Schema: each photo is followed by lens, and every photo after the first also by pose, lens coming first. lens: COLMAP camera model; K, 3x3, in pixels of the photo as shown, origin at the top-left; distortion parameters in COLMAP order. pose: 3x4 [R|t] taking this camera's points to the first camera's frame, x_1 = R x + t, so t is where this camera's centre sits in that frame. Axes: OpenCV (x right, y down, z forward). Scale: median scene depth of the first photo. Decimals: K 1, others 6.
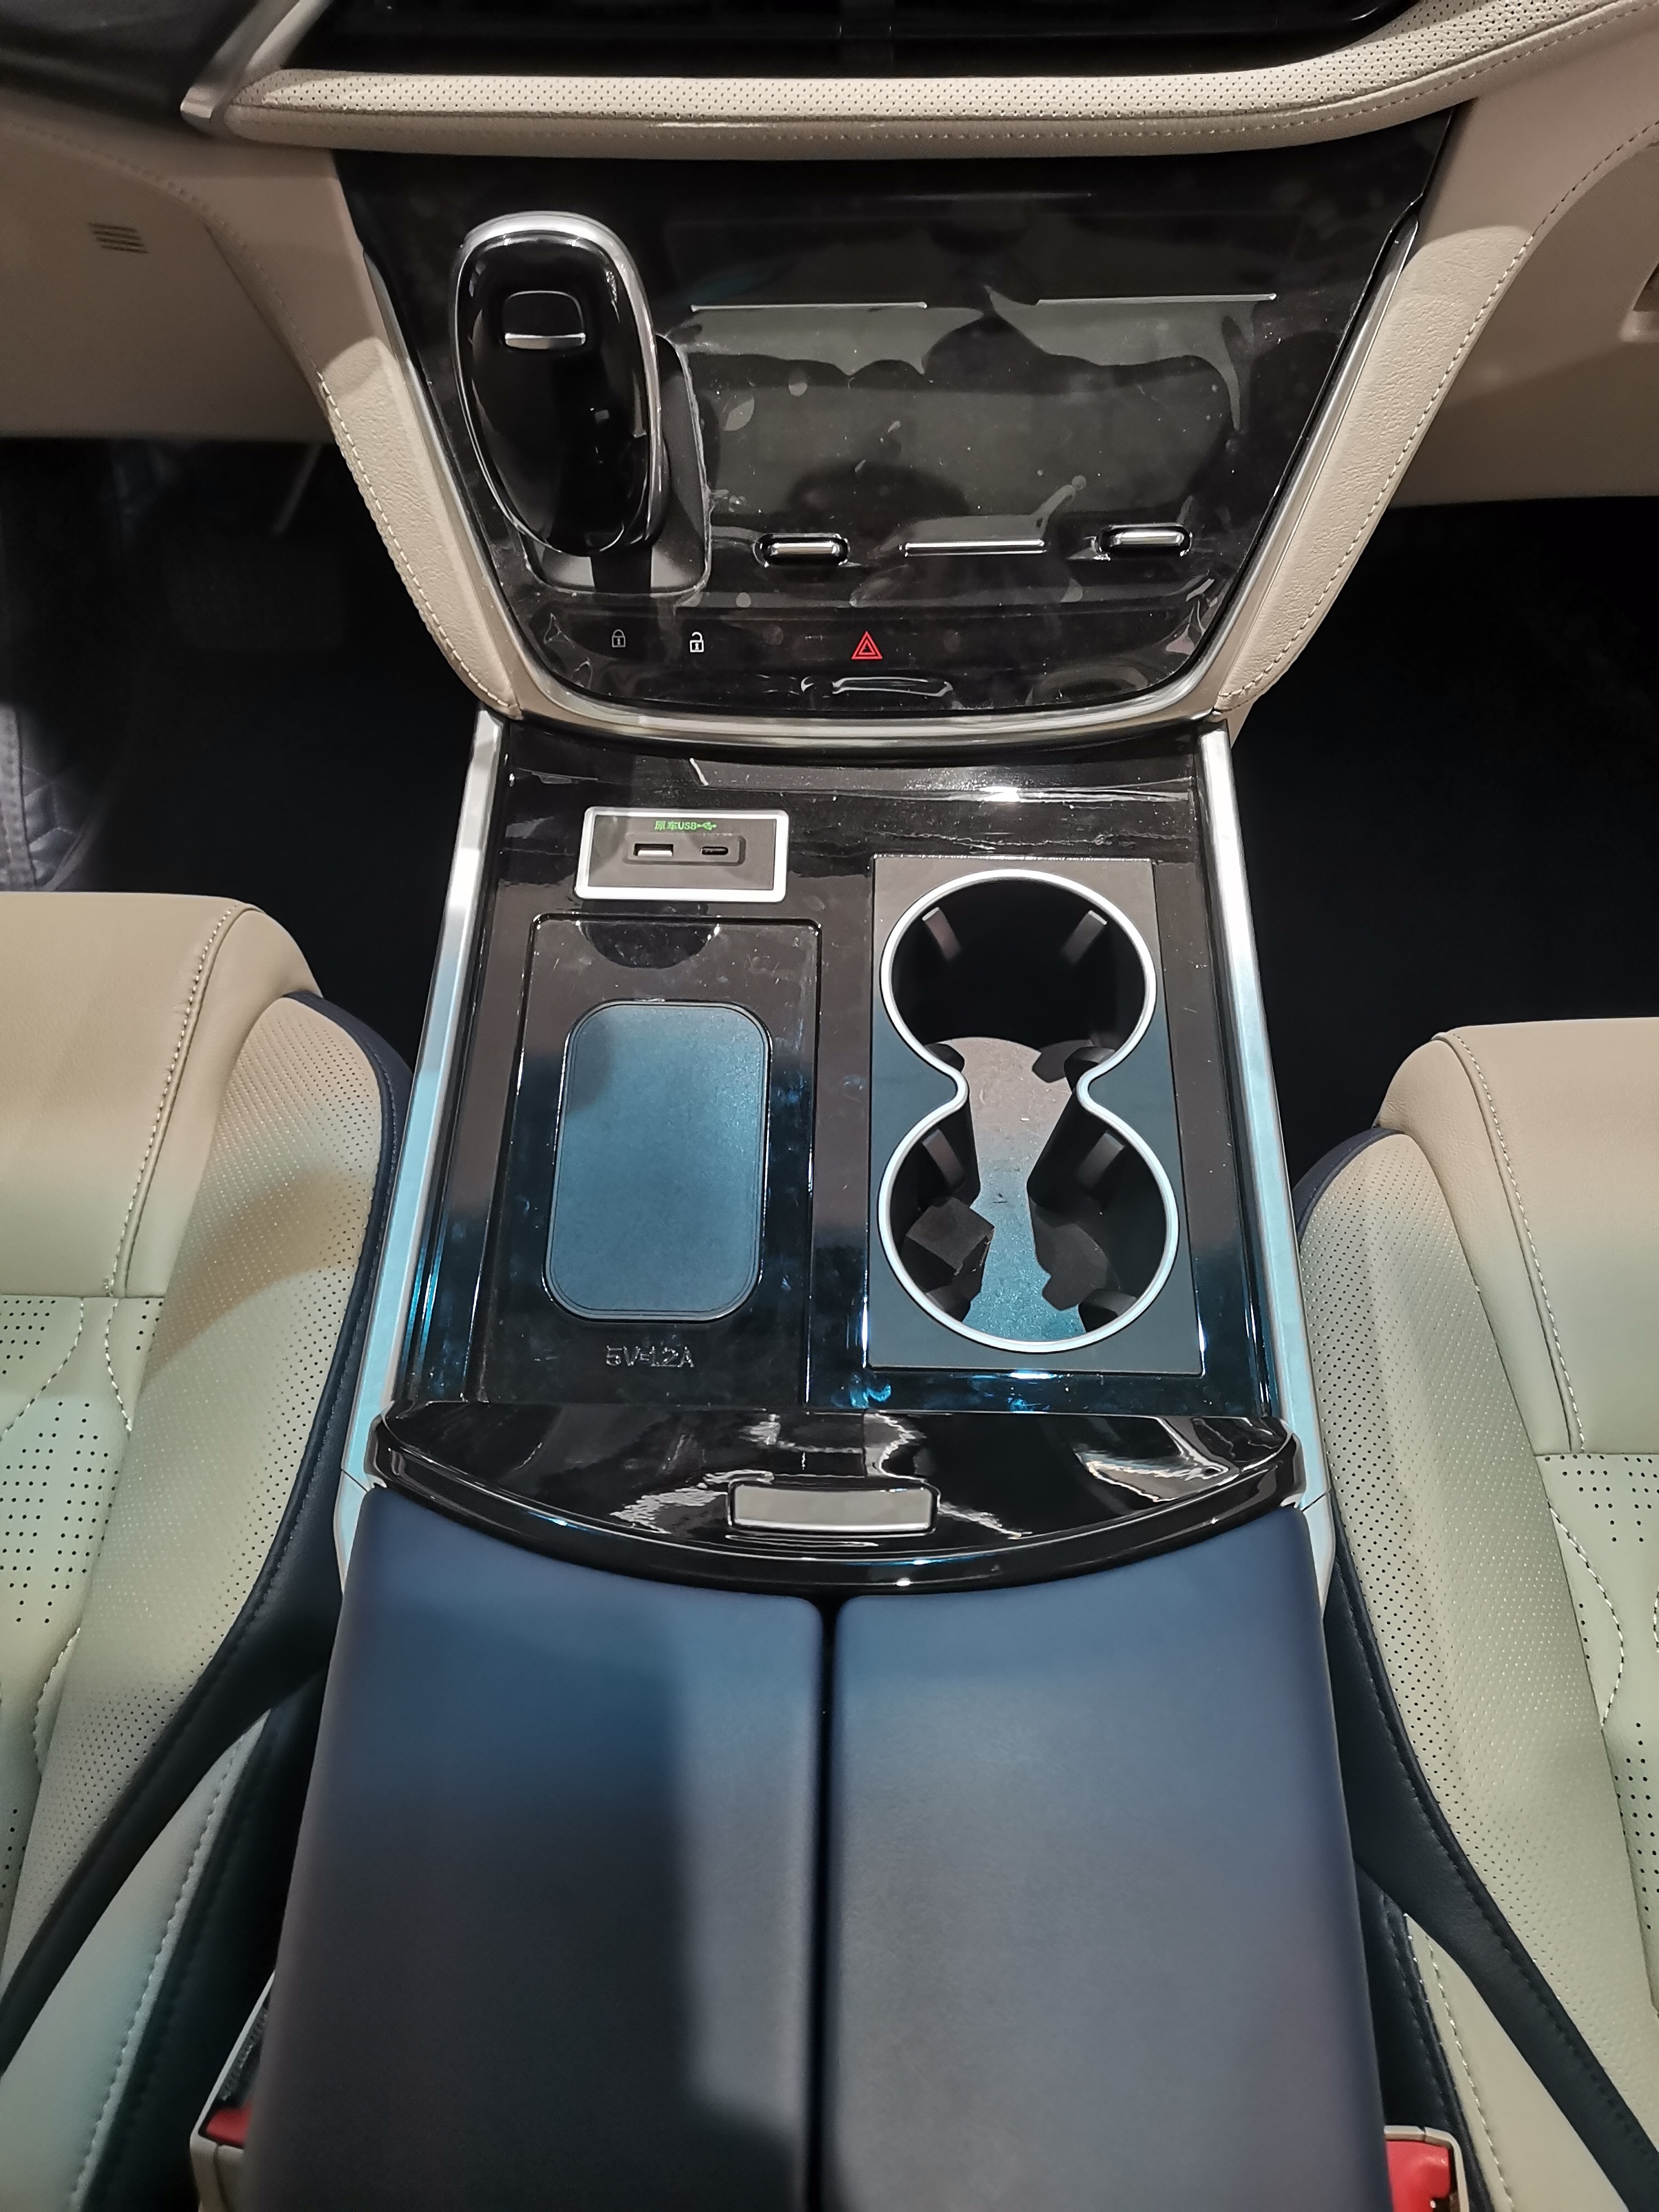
lens RADIAL K [[1676.1, 0, 832.5], [0, 1676.1, 1096.8], [0, 0, 1]] dist [0.041902, -0.022933]
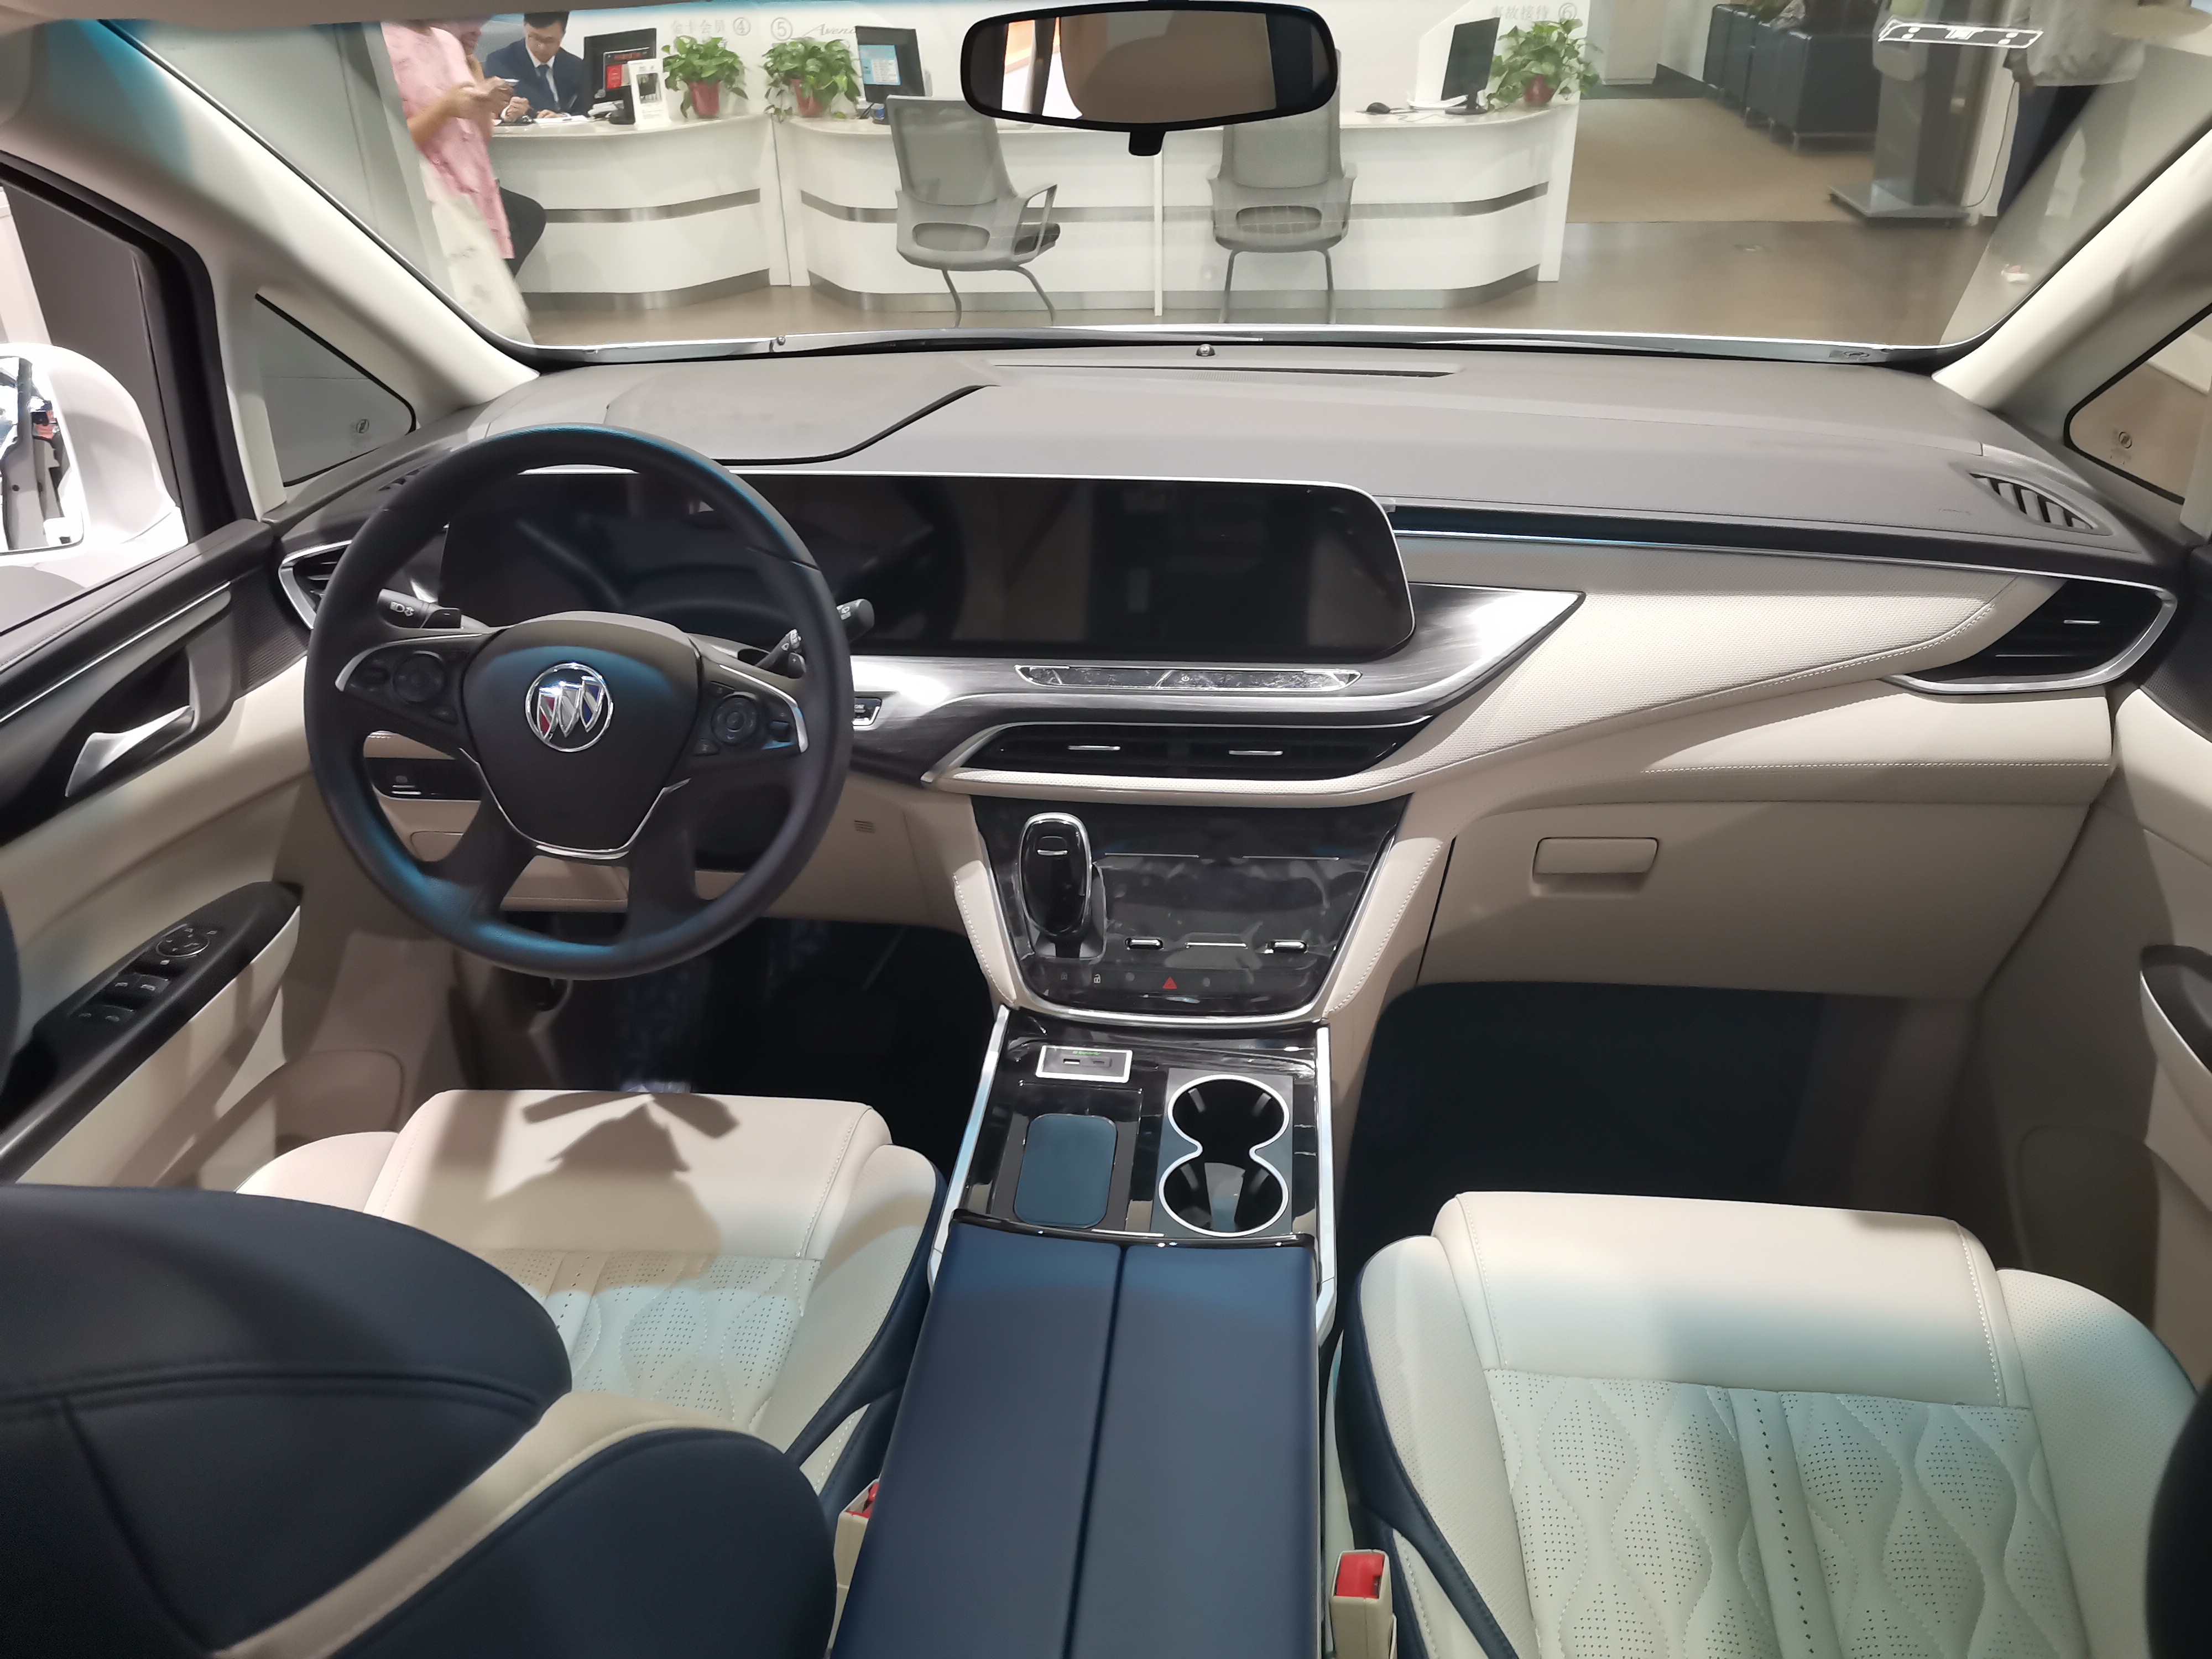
lens RADIAL K [[1676.1, 0, 1116.5], [0, 1676.1, 830.7], [0, 0, 1]] dist [0.041902, -0.022933]
pose [[0.997247, 0.035895, -0.064887, 0.090248], [-0.063293, 0.867954, -0.492594, 0.700512], [0.038638, 0.495345, 0.867837, -1.127503]]
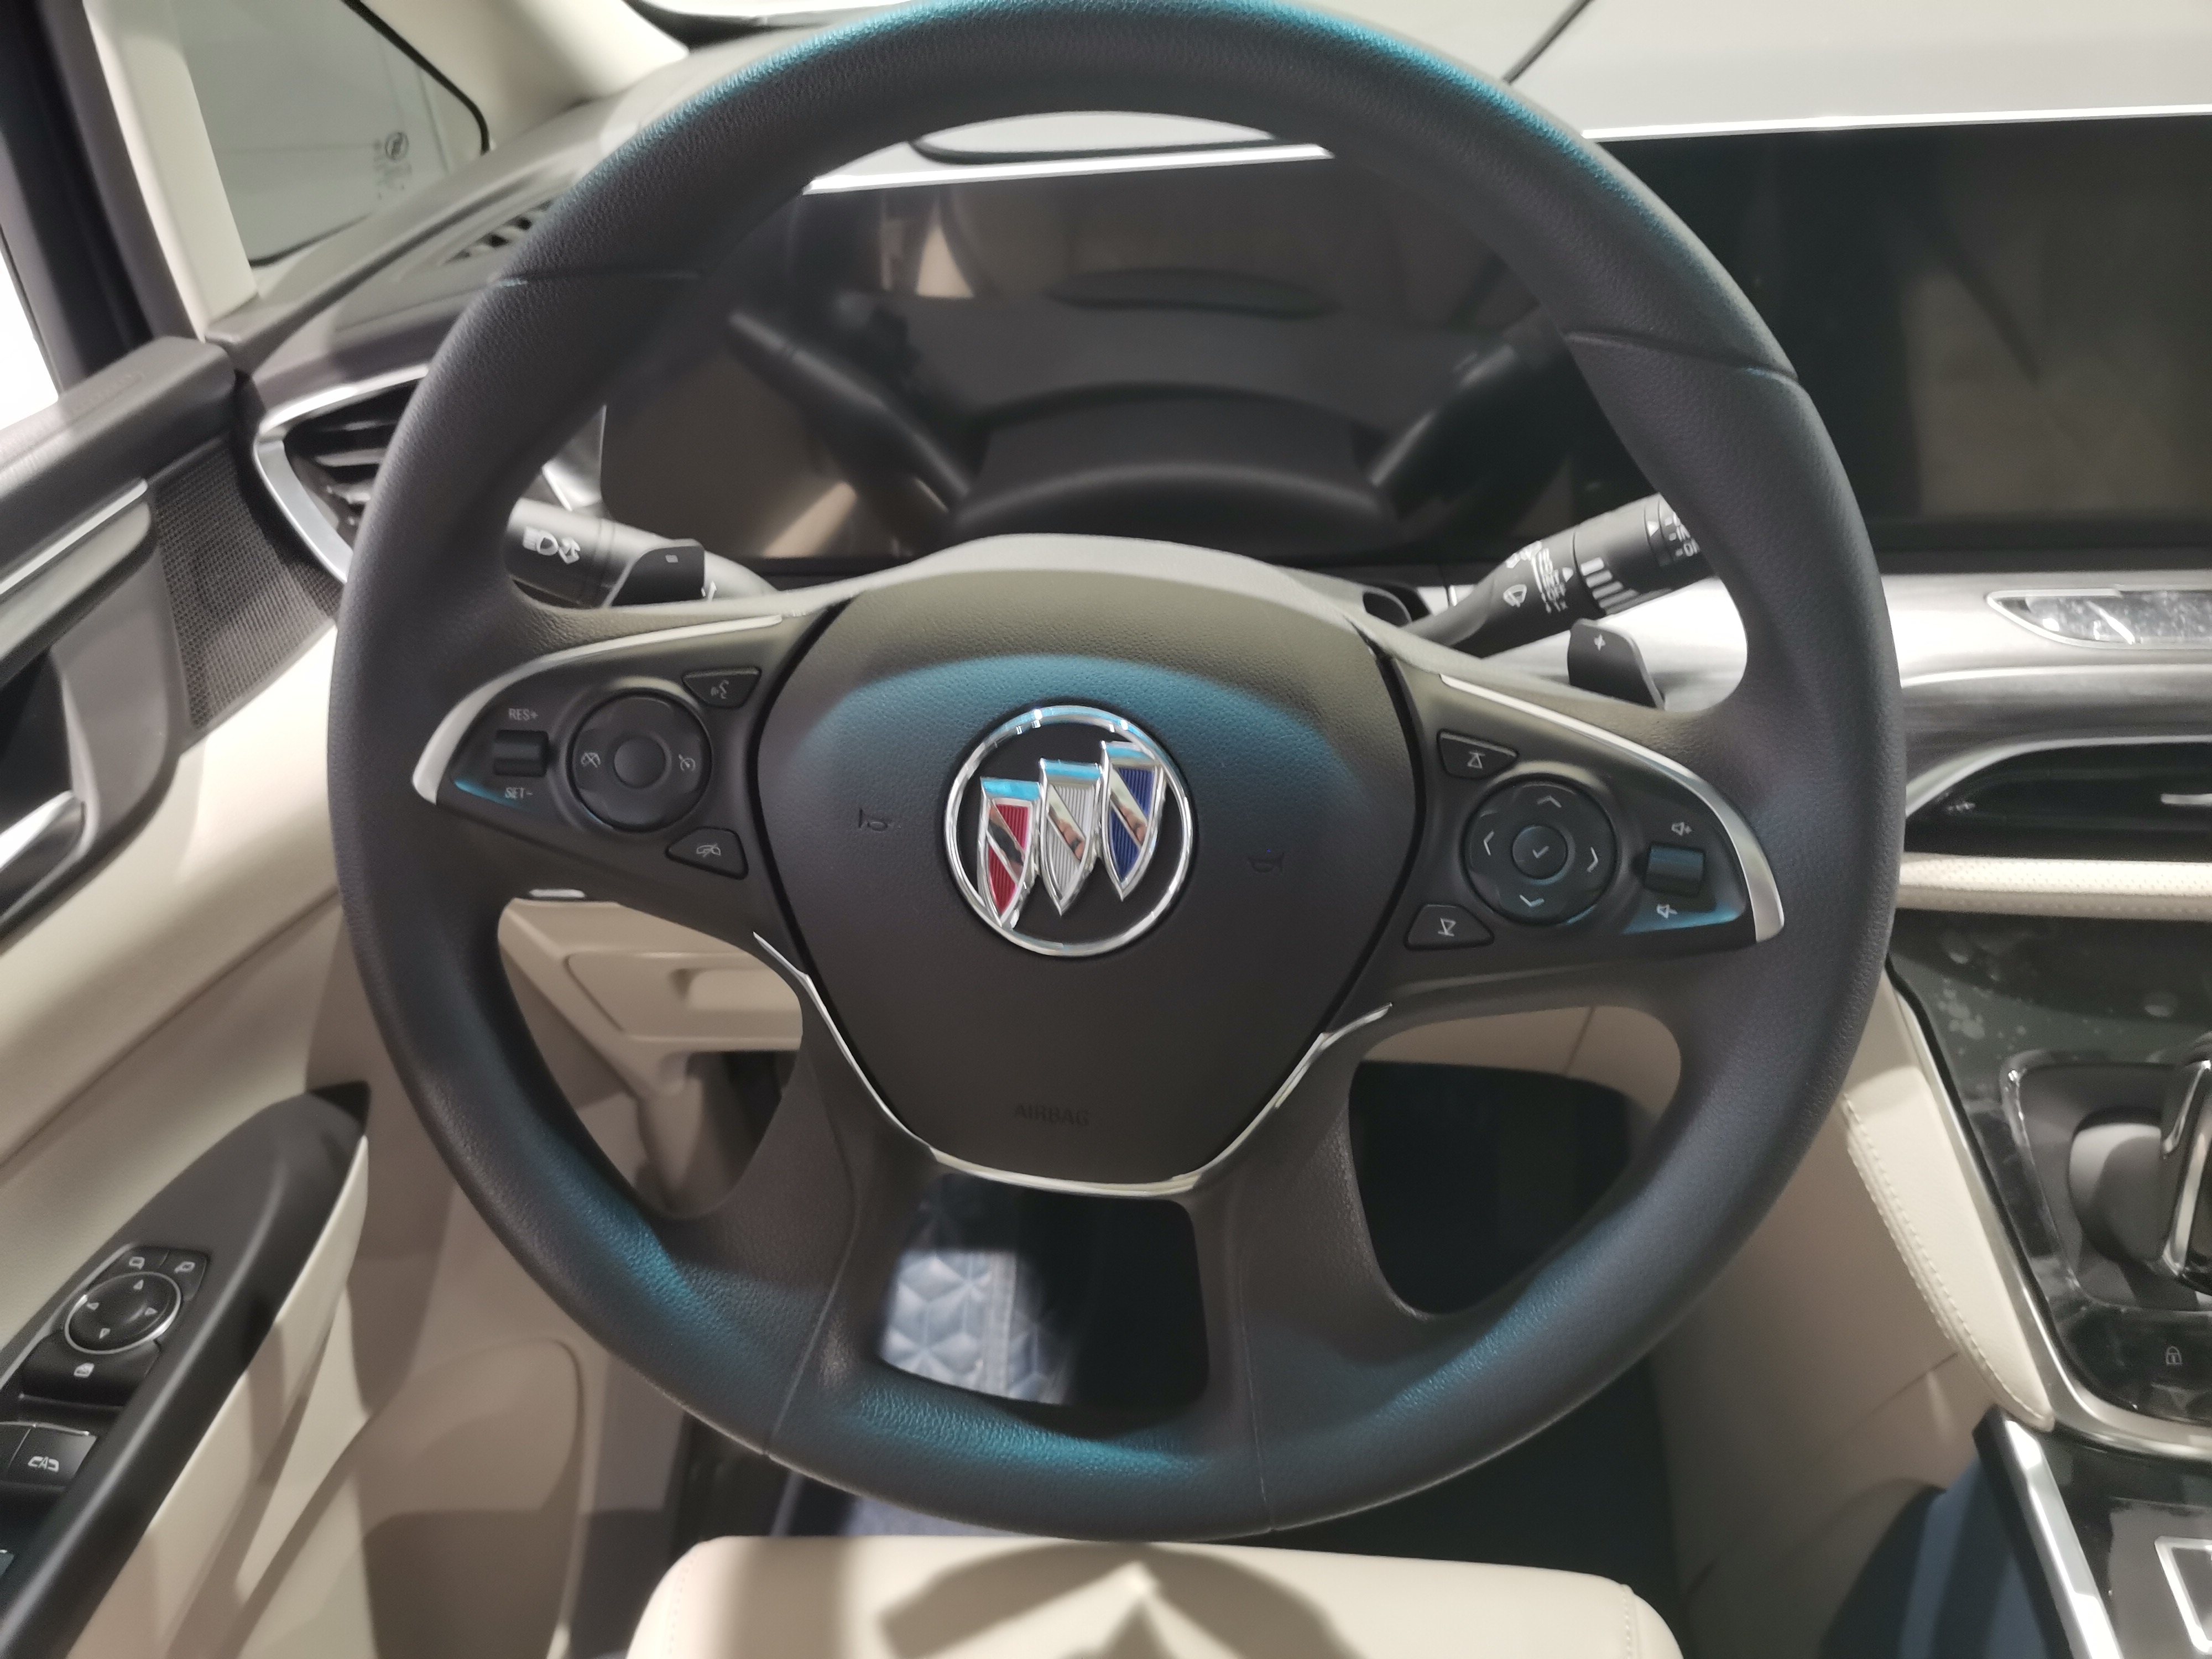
lens RADIAL K [[1676.1, 0, 1095.5], [0, 1676.1, 832.7], [0, 0, 1]] dist [0.041902, -0.022933]
pose [[0.994958, 0.003963, -0.100214, -0.653102], [-0.042320, 0.922493, -0.383687, -0.149248], [0.090926, 0.385994, 0.918009, -0.073598]]
